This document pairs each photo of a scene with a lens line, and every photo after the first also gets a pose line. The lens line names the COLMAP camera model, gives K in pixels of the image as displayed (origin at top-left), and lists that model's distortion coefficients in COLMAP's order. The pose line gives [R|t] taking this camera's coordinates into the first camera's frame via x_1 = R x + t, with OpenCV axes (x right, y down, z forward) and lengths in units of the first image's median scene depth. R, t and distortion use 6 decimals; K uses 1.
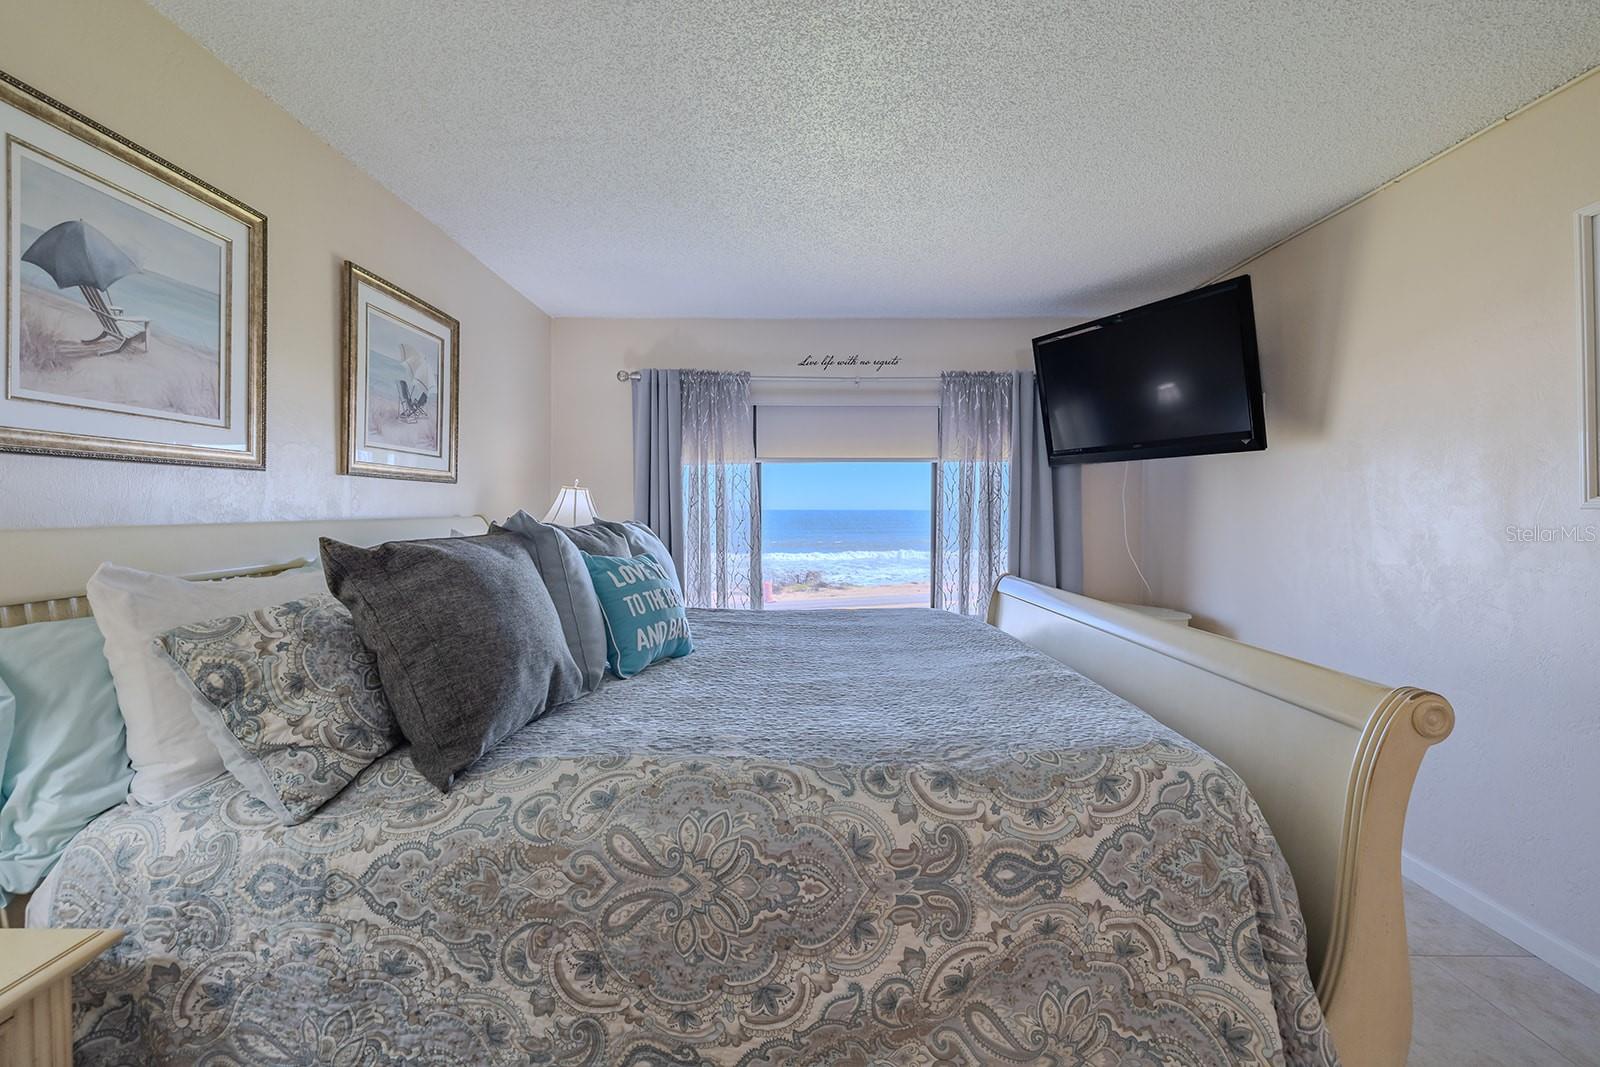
lens RADIAL K [[671.4, 0, 796.4], [0, 671.4, 525.7], [0, 0, 1]] dist [-0.001041, 0.000011]
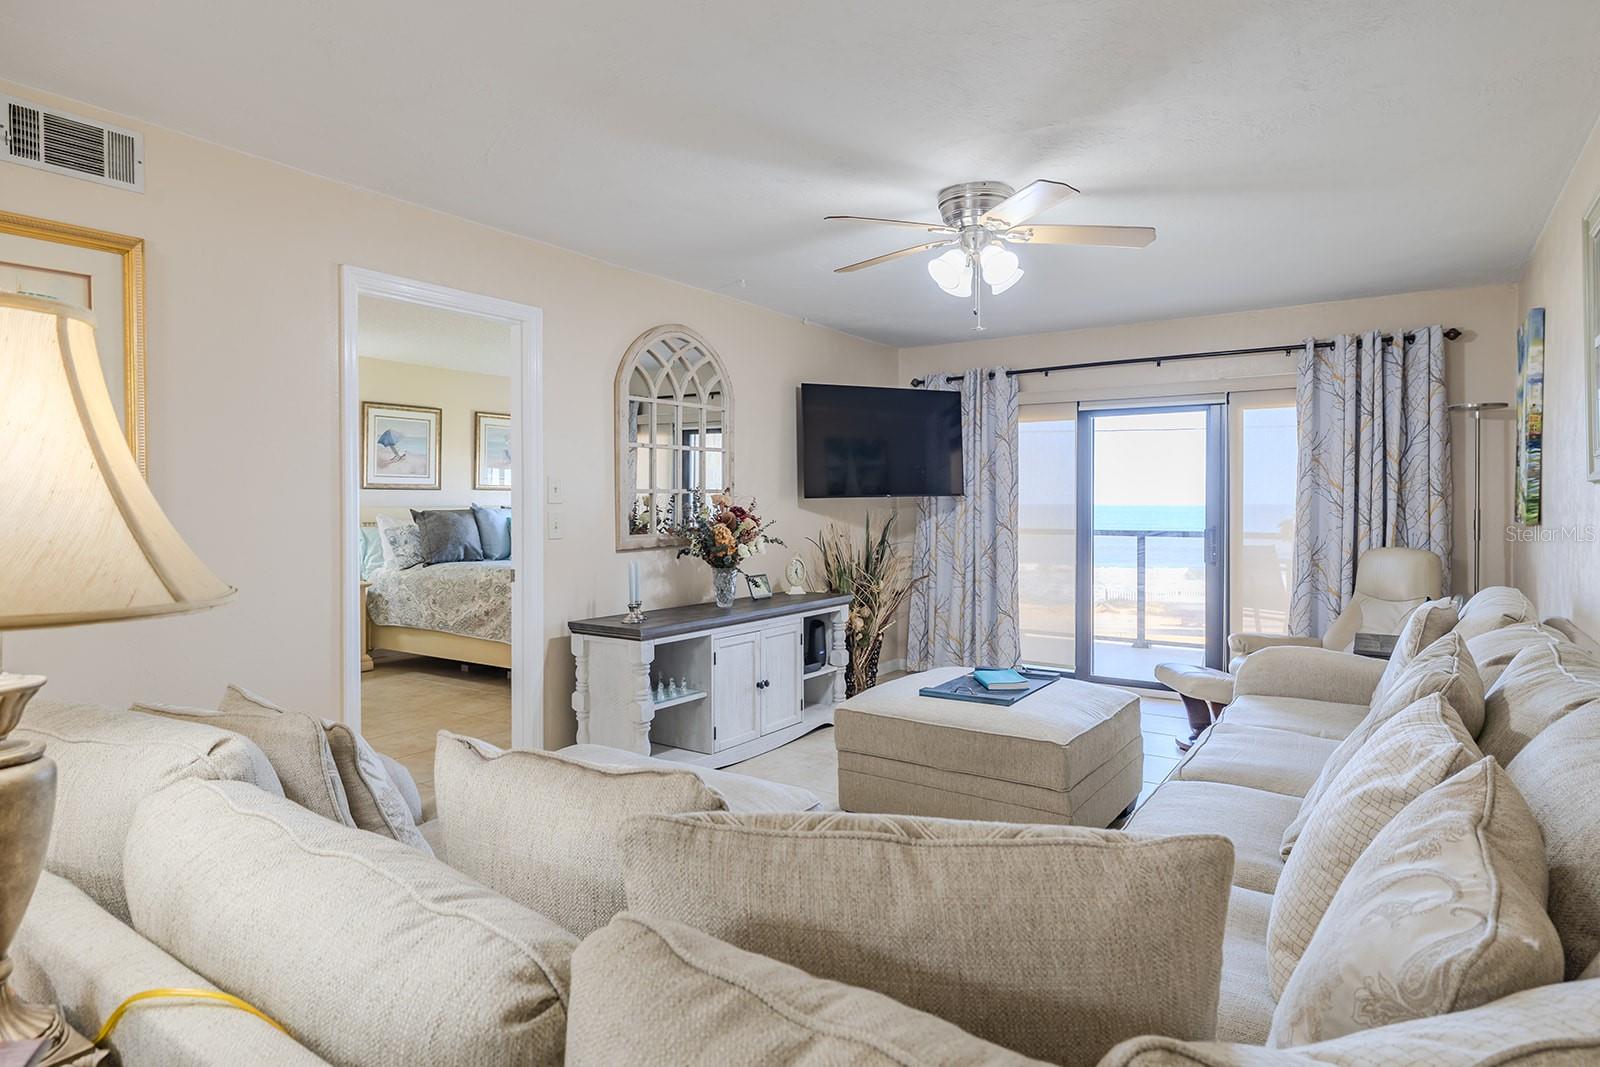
lens RADIAL K [[886.9, 0, 806.6], [0, 886.9, 525.2], [0, 0, 1]] dist [-0.006301, -0.001099]
pose [[0.827602, 0.012091, -0.561185, 3.823162], [-0.010641, 0.999926, 0.005852, 0.051257], [0.561214, 0.001129, 0.827670, -1.899126]]
